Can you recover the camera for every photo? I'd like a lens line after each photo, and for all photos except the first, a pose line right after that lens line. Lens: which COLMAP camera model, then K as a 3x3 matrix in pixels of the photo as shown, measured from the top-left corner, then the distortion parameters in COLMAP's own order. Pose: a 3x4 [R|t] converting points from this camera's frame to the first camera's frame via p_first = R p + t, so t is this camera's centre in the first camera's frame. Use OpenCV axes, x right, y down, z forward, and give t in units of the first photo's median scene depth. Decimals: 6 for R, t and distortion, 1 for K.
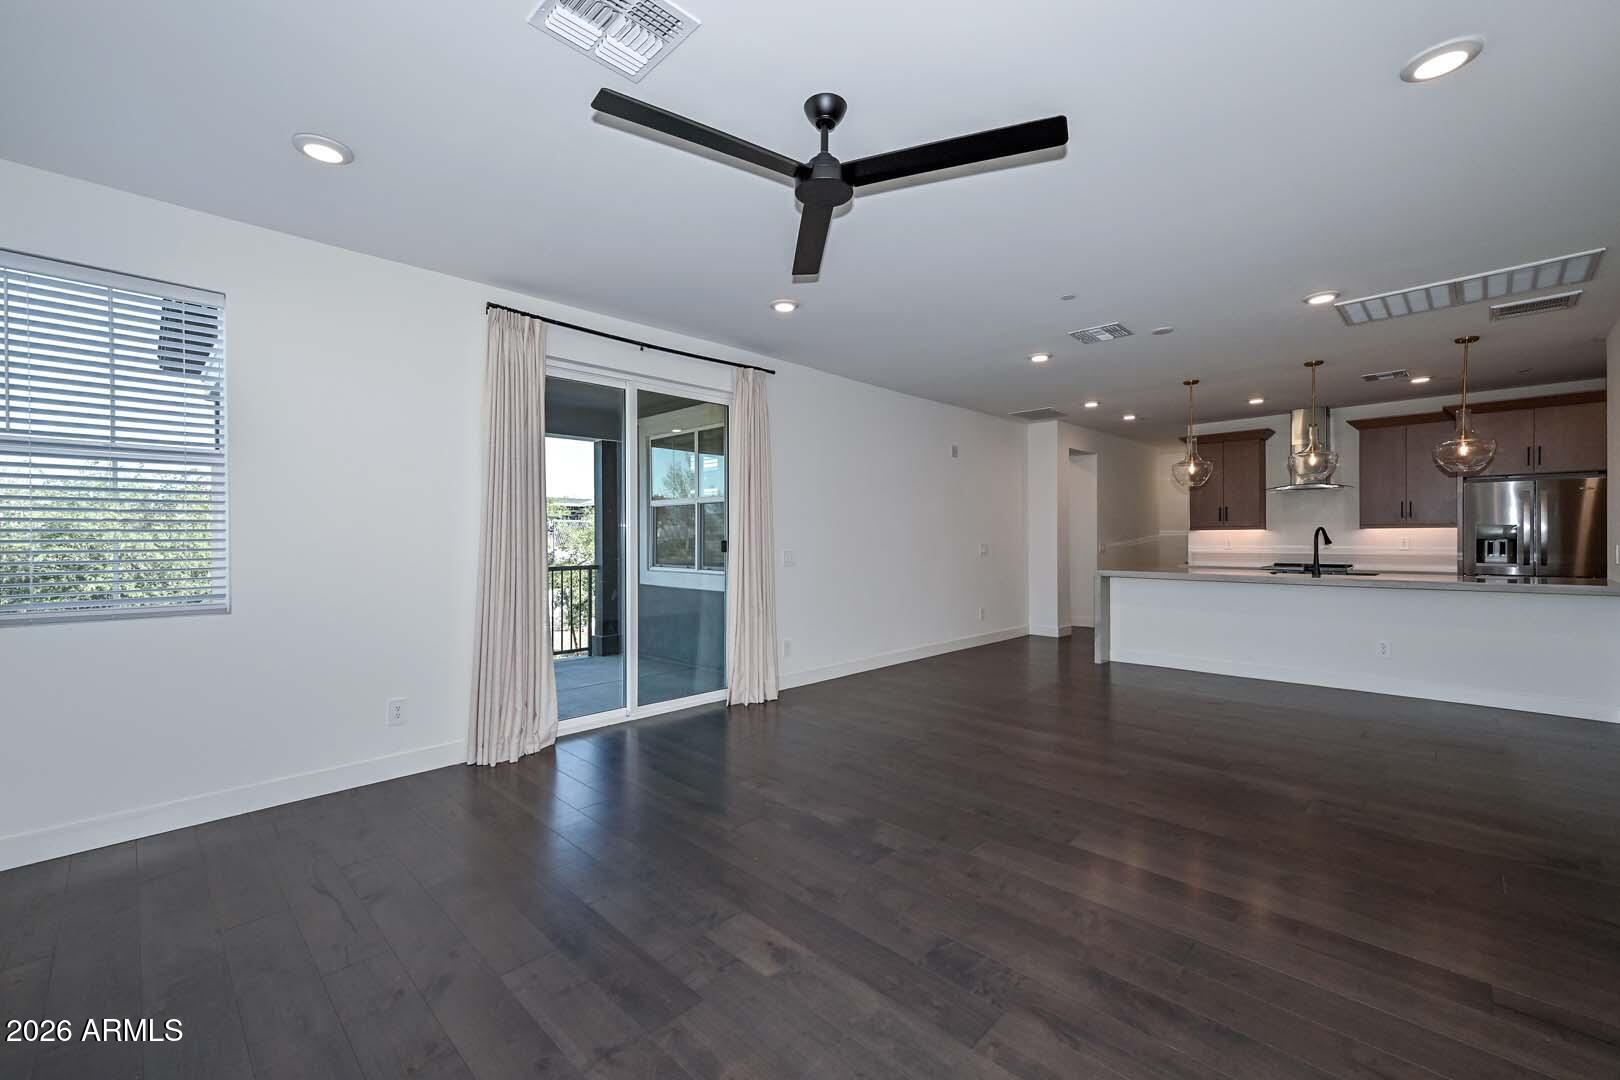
lens RADIAL K [[666.0, 0, 810.0], [0, 666.0, 540.0], [0, 0, 1]] dist [0.001027, 0.000046]
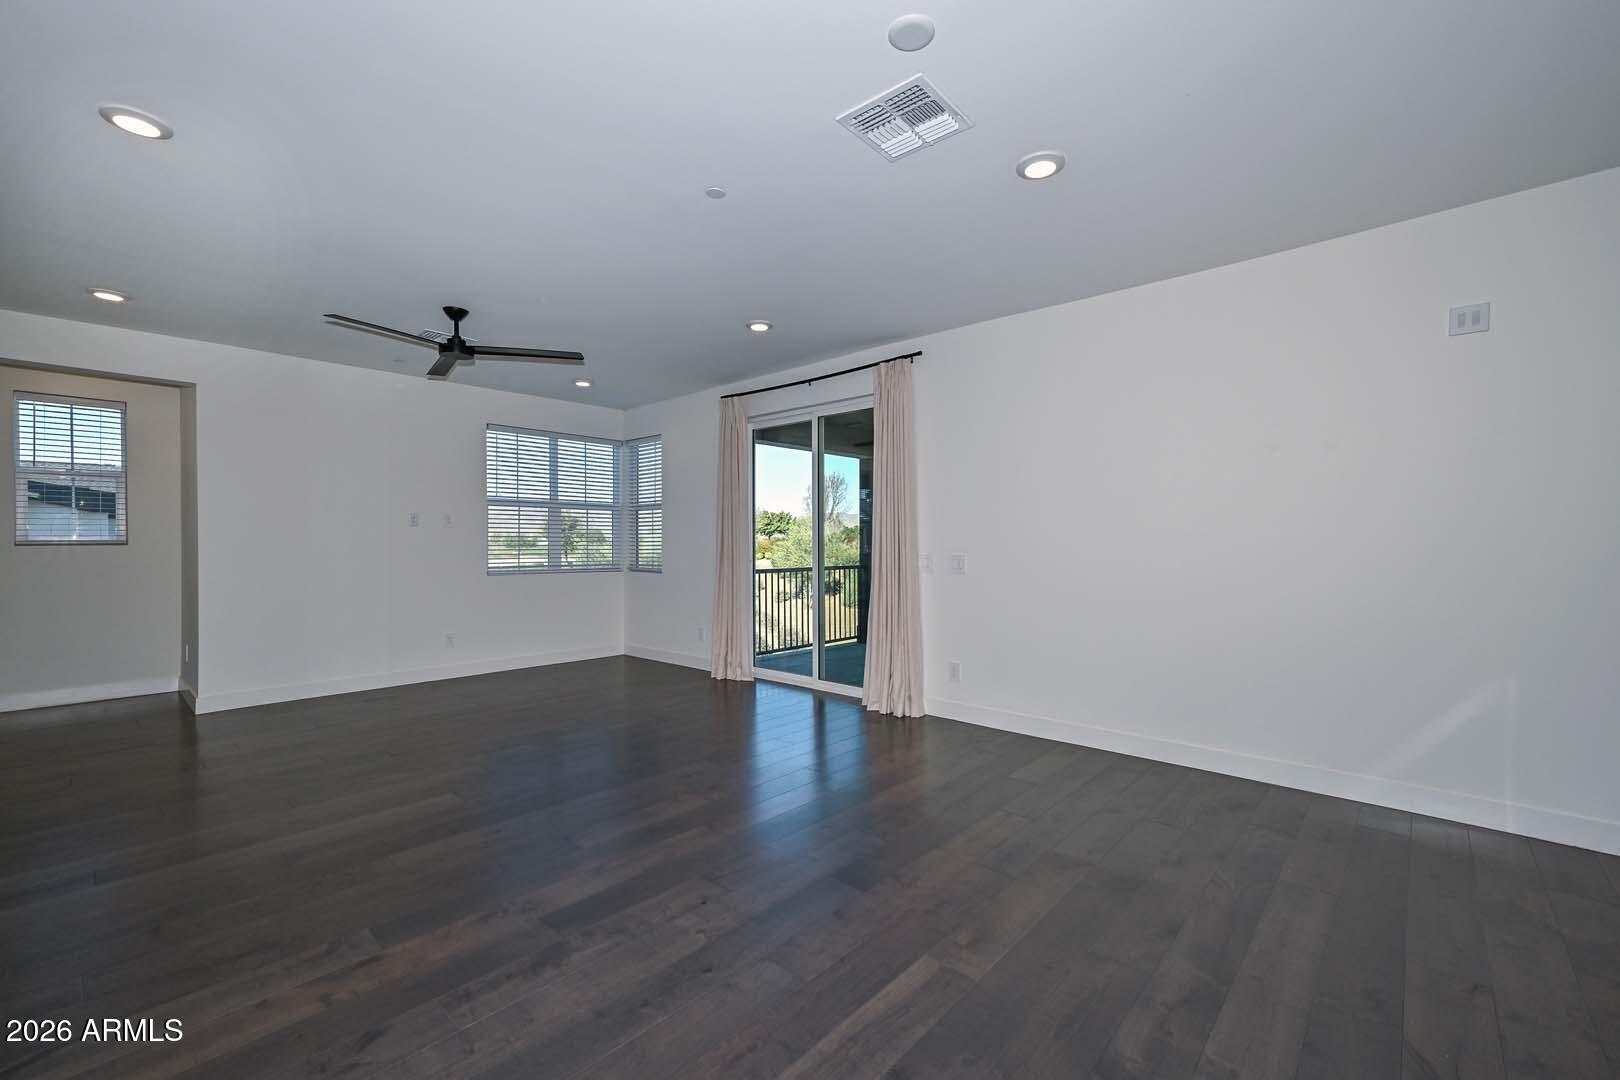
lens RADIAL K [[666.0, 0, 810.0], [0, 666.0, 540.0], [0, 0, 1]] dist [0.001027, 0.000046]
pose [[0.051083, 0.002816, -0.998690, 1.087566], [0.003640, 0.999989, 0.003006, -0.007080], [0.998688, -0.003789, 0.051072, 1.057638]]
